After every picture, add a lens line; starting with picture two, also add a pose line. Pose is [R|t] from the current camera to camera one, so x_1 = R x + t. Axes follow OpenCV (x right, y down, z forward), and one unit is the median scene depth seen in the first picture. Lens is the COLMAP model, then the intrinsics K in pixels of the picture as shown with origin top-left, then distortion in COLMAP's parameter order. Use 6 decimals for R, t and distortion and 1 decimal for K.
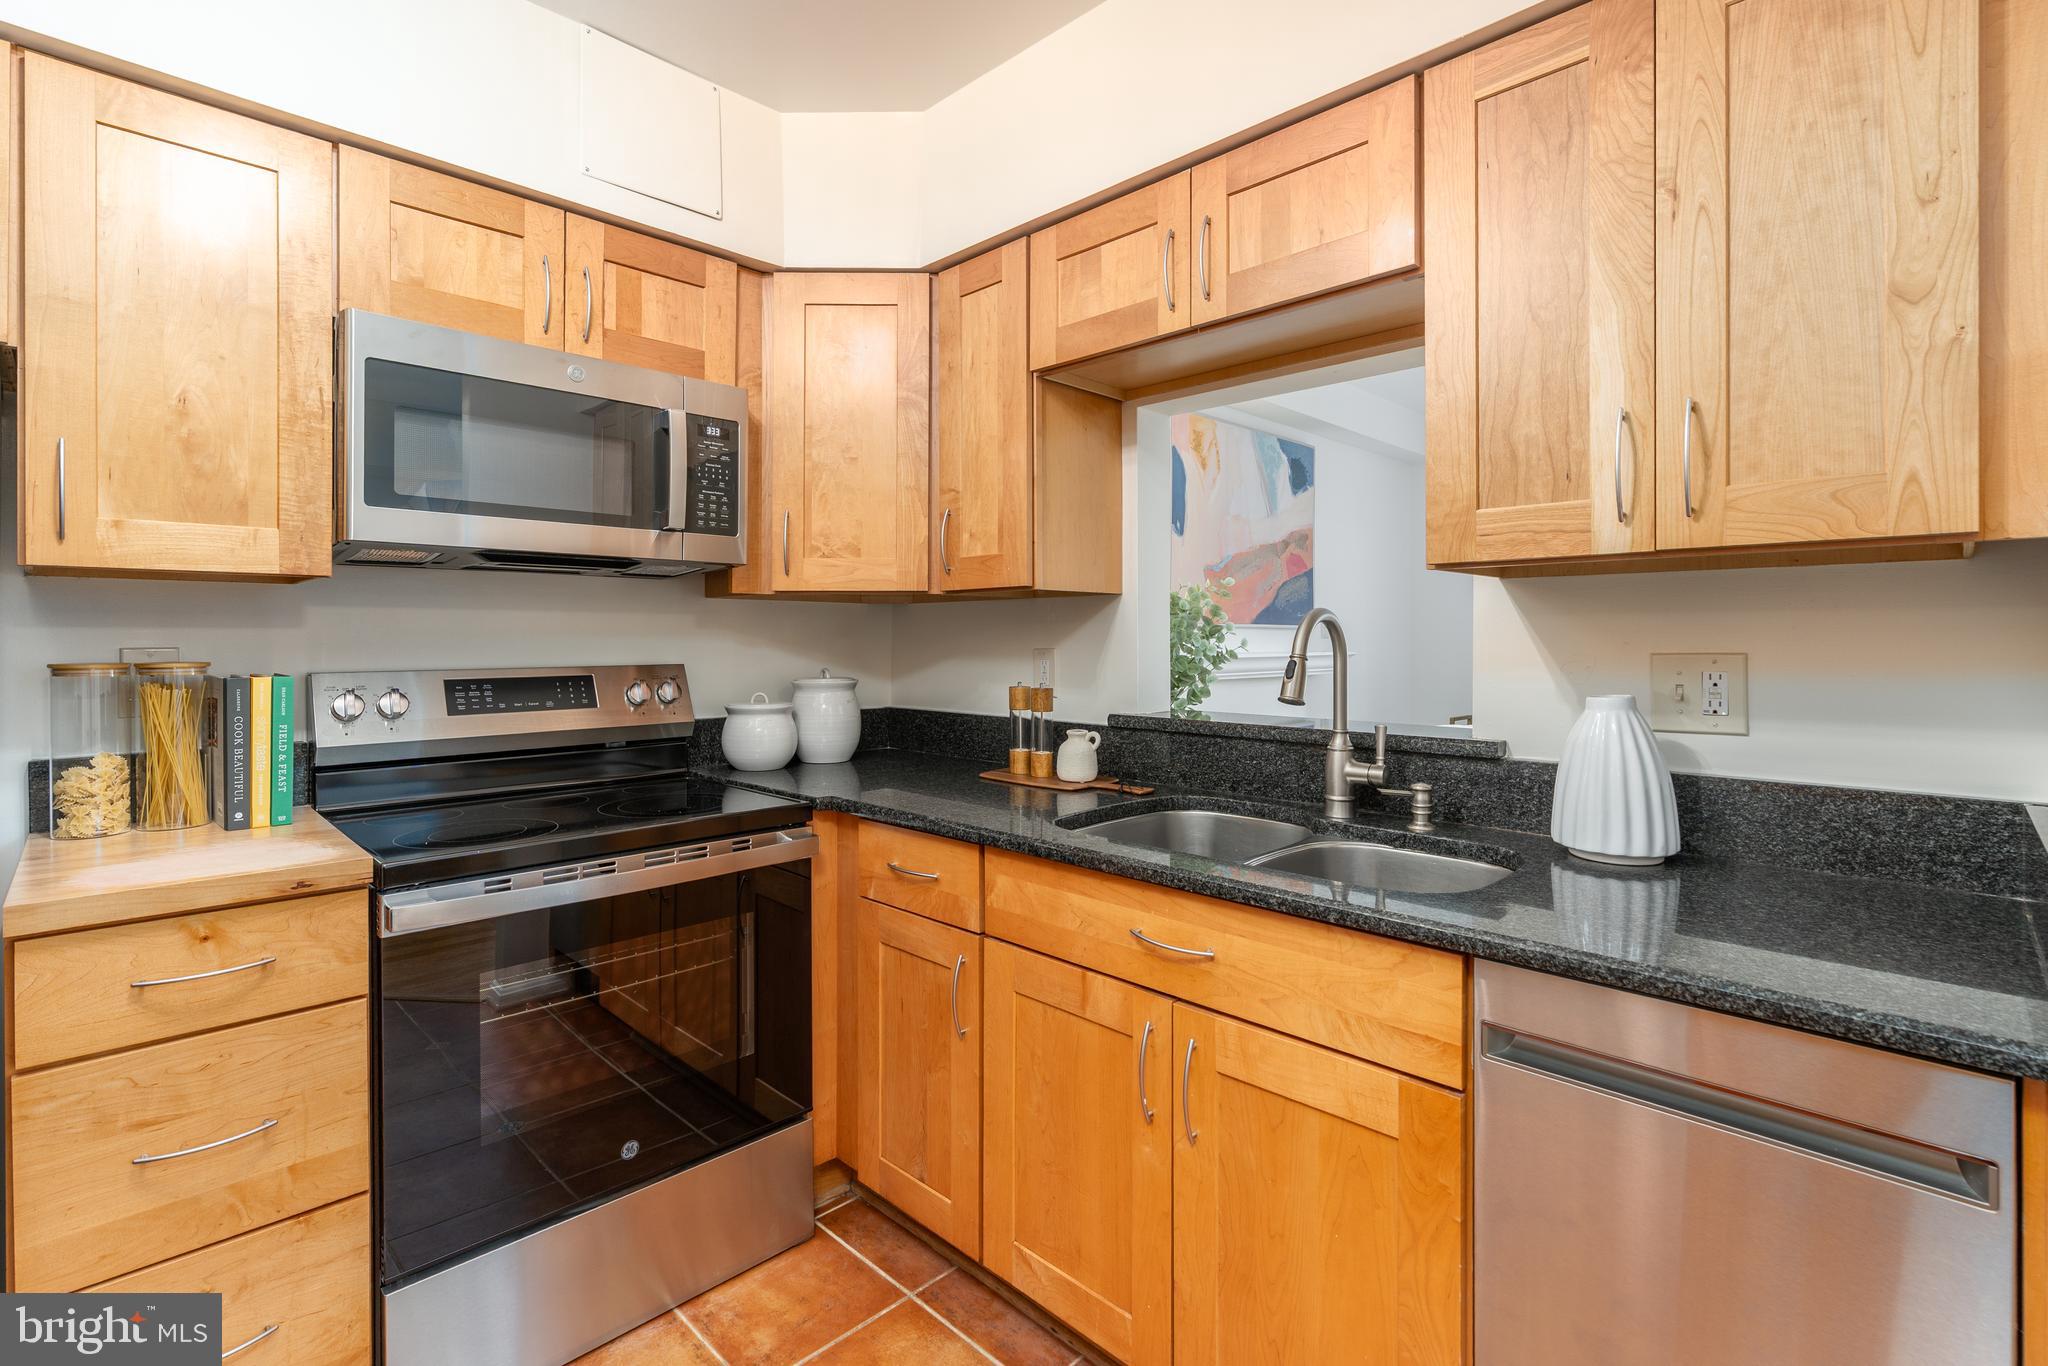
lens RADIAL K [[934.2, 0, 999.2], [0, 934.2, 638.8], [0, 0, 1]] dist [-0.000405, 0.002831]
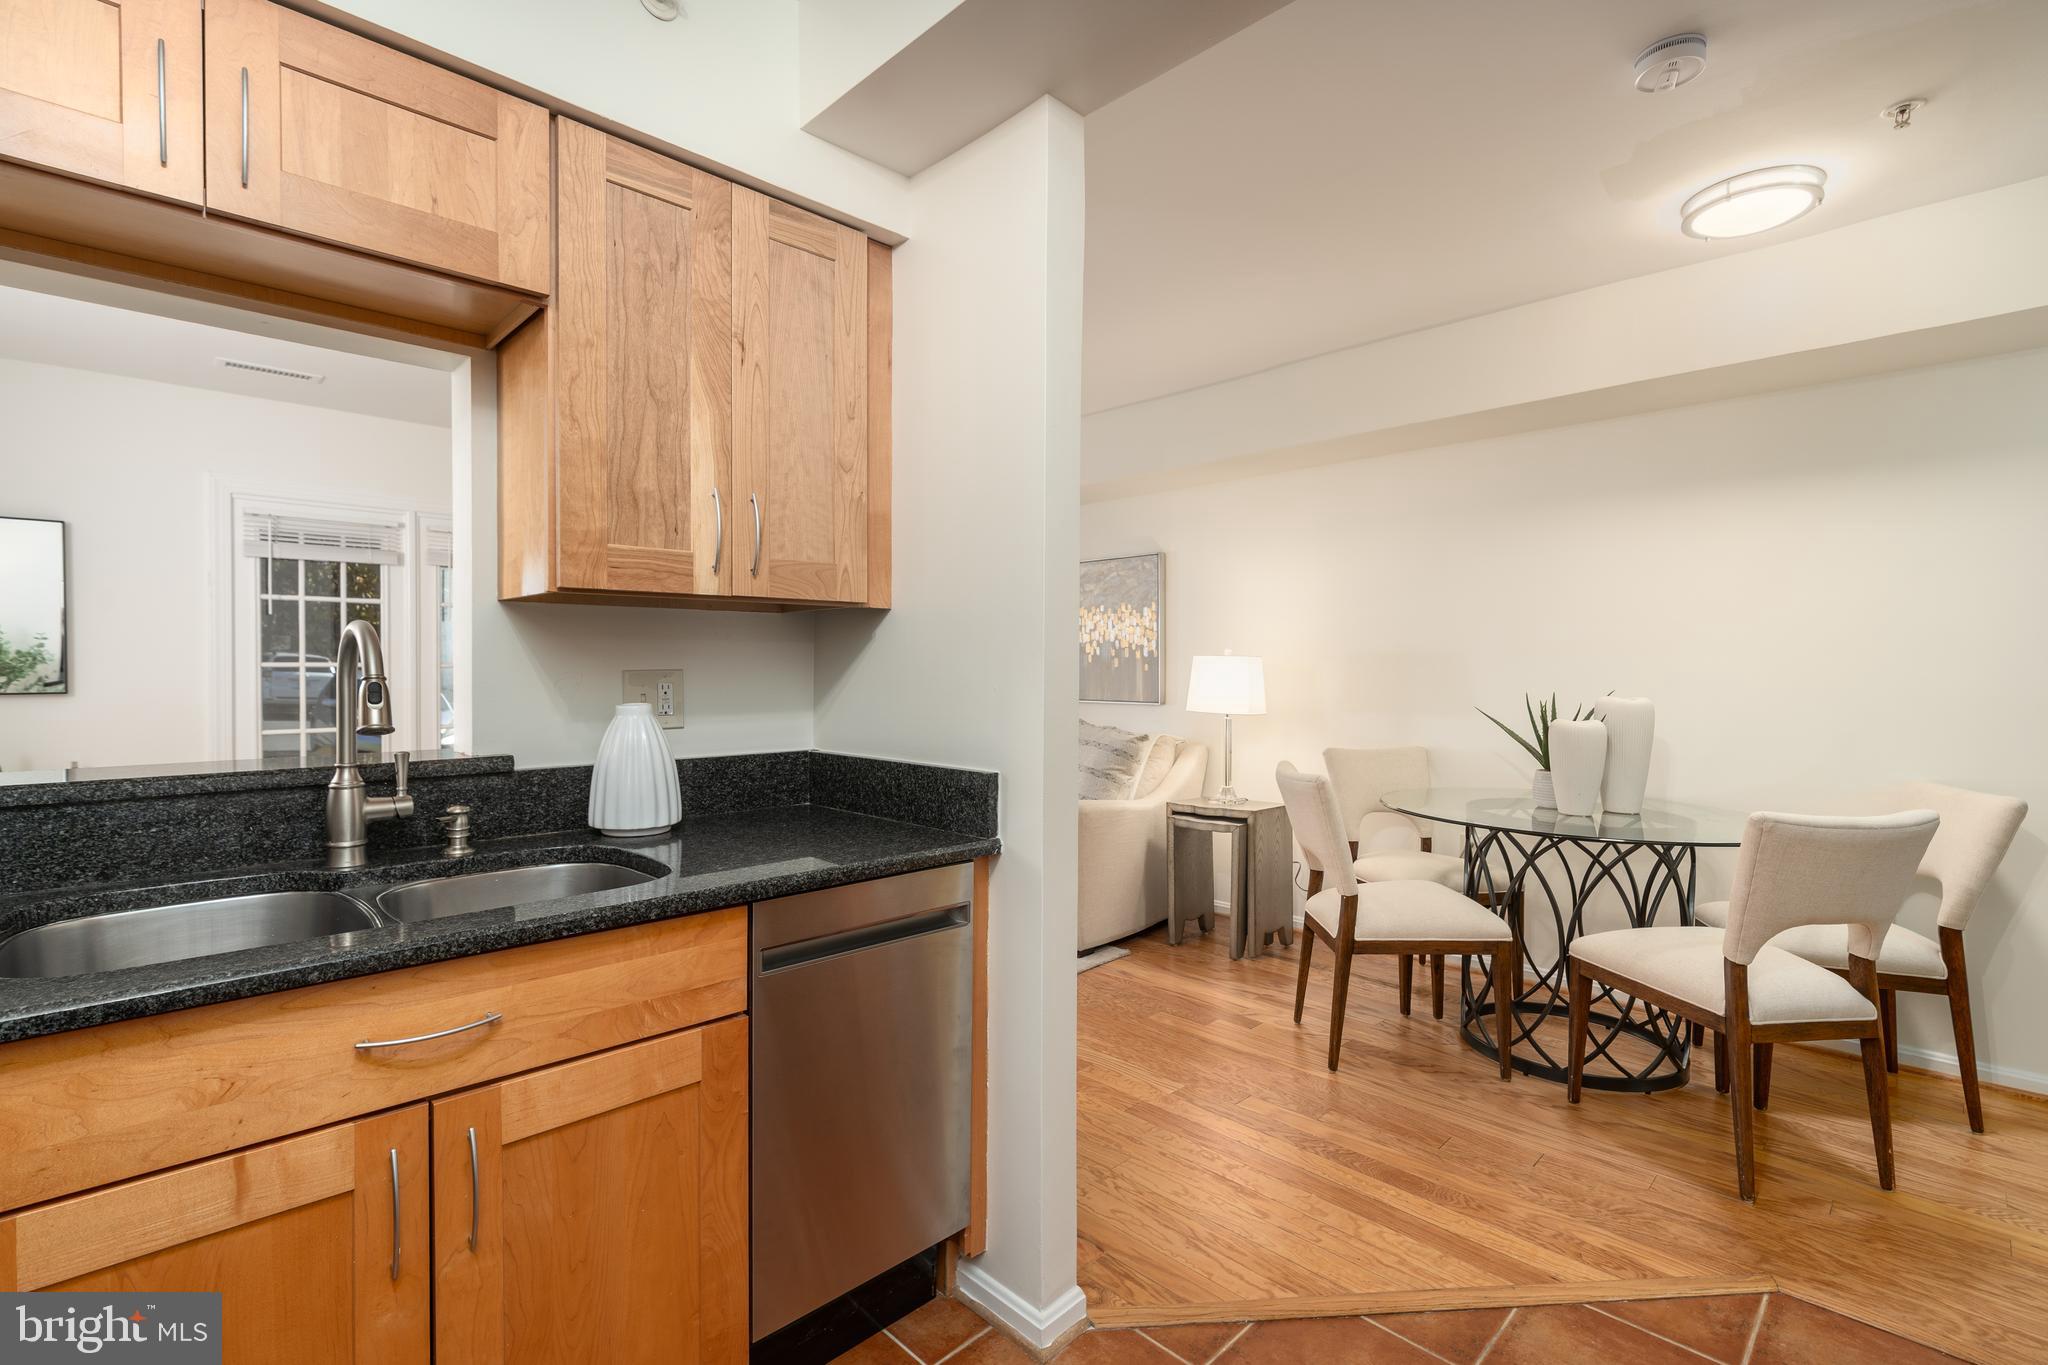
lens RADIAL K [[934.2, 0, 1012.1], [0, 934.2, 679.1], [0, 0, 1]] dist [-0.000405, 0.002831]
pose [[0.015210, -0.015411, 0.999766, -0.506818], [-0.002826, 0.999877, 0.015456, 0.005883], [-0.999880, -0.003060, 0.015164, 0.406220]]
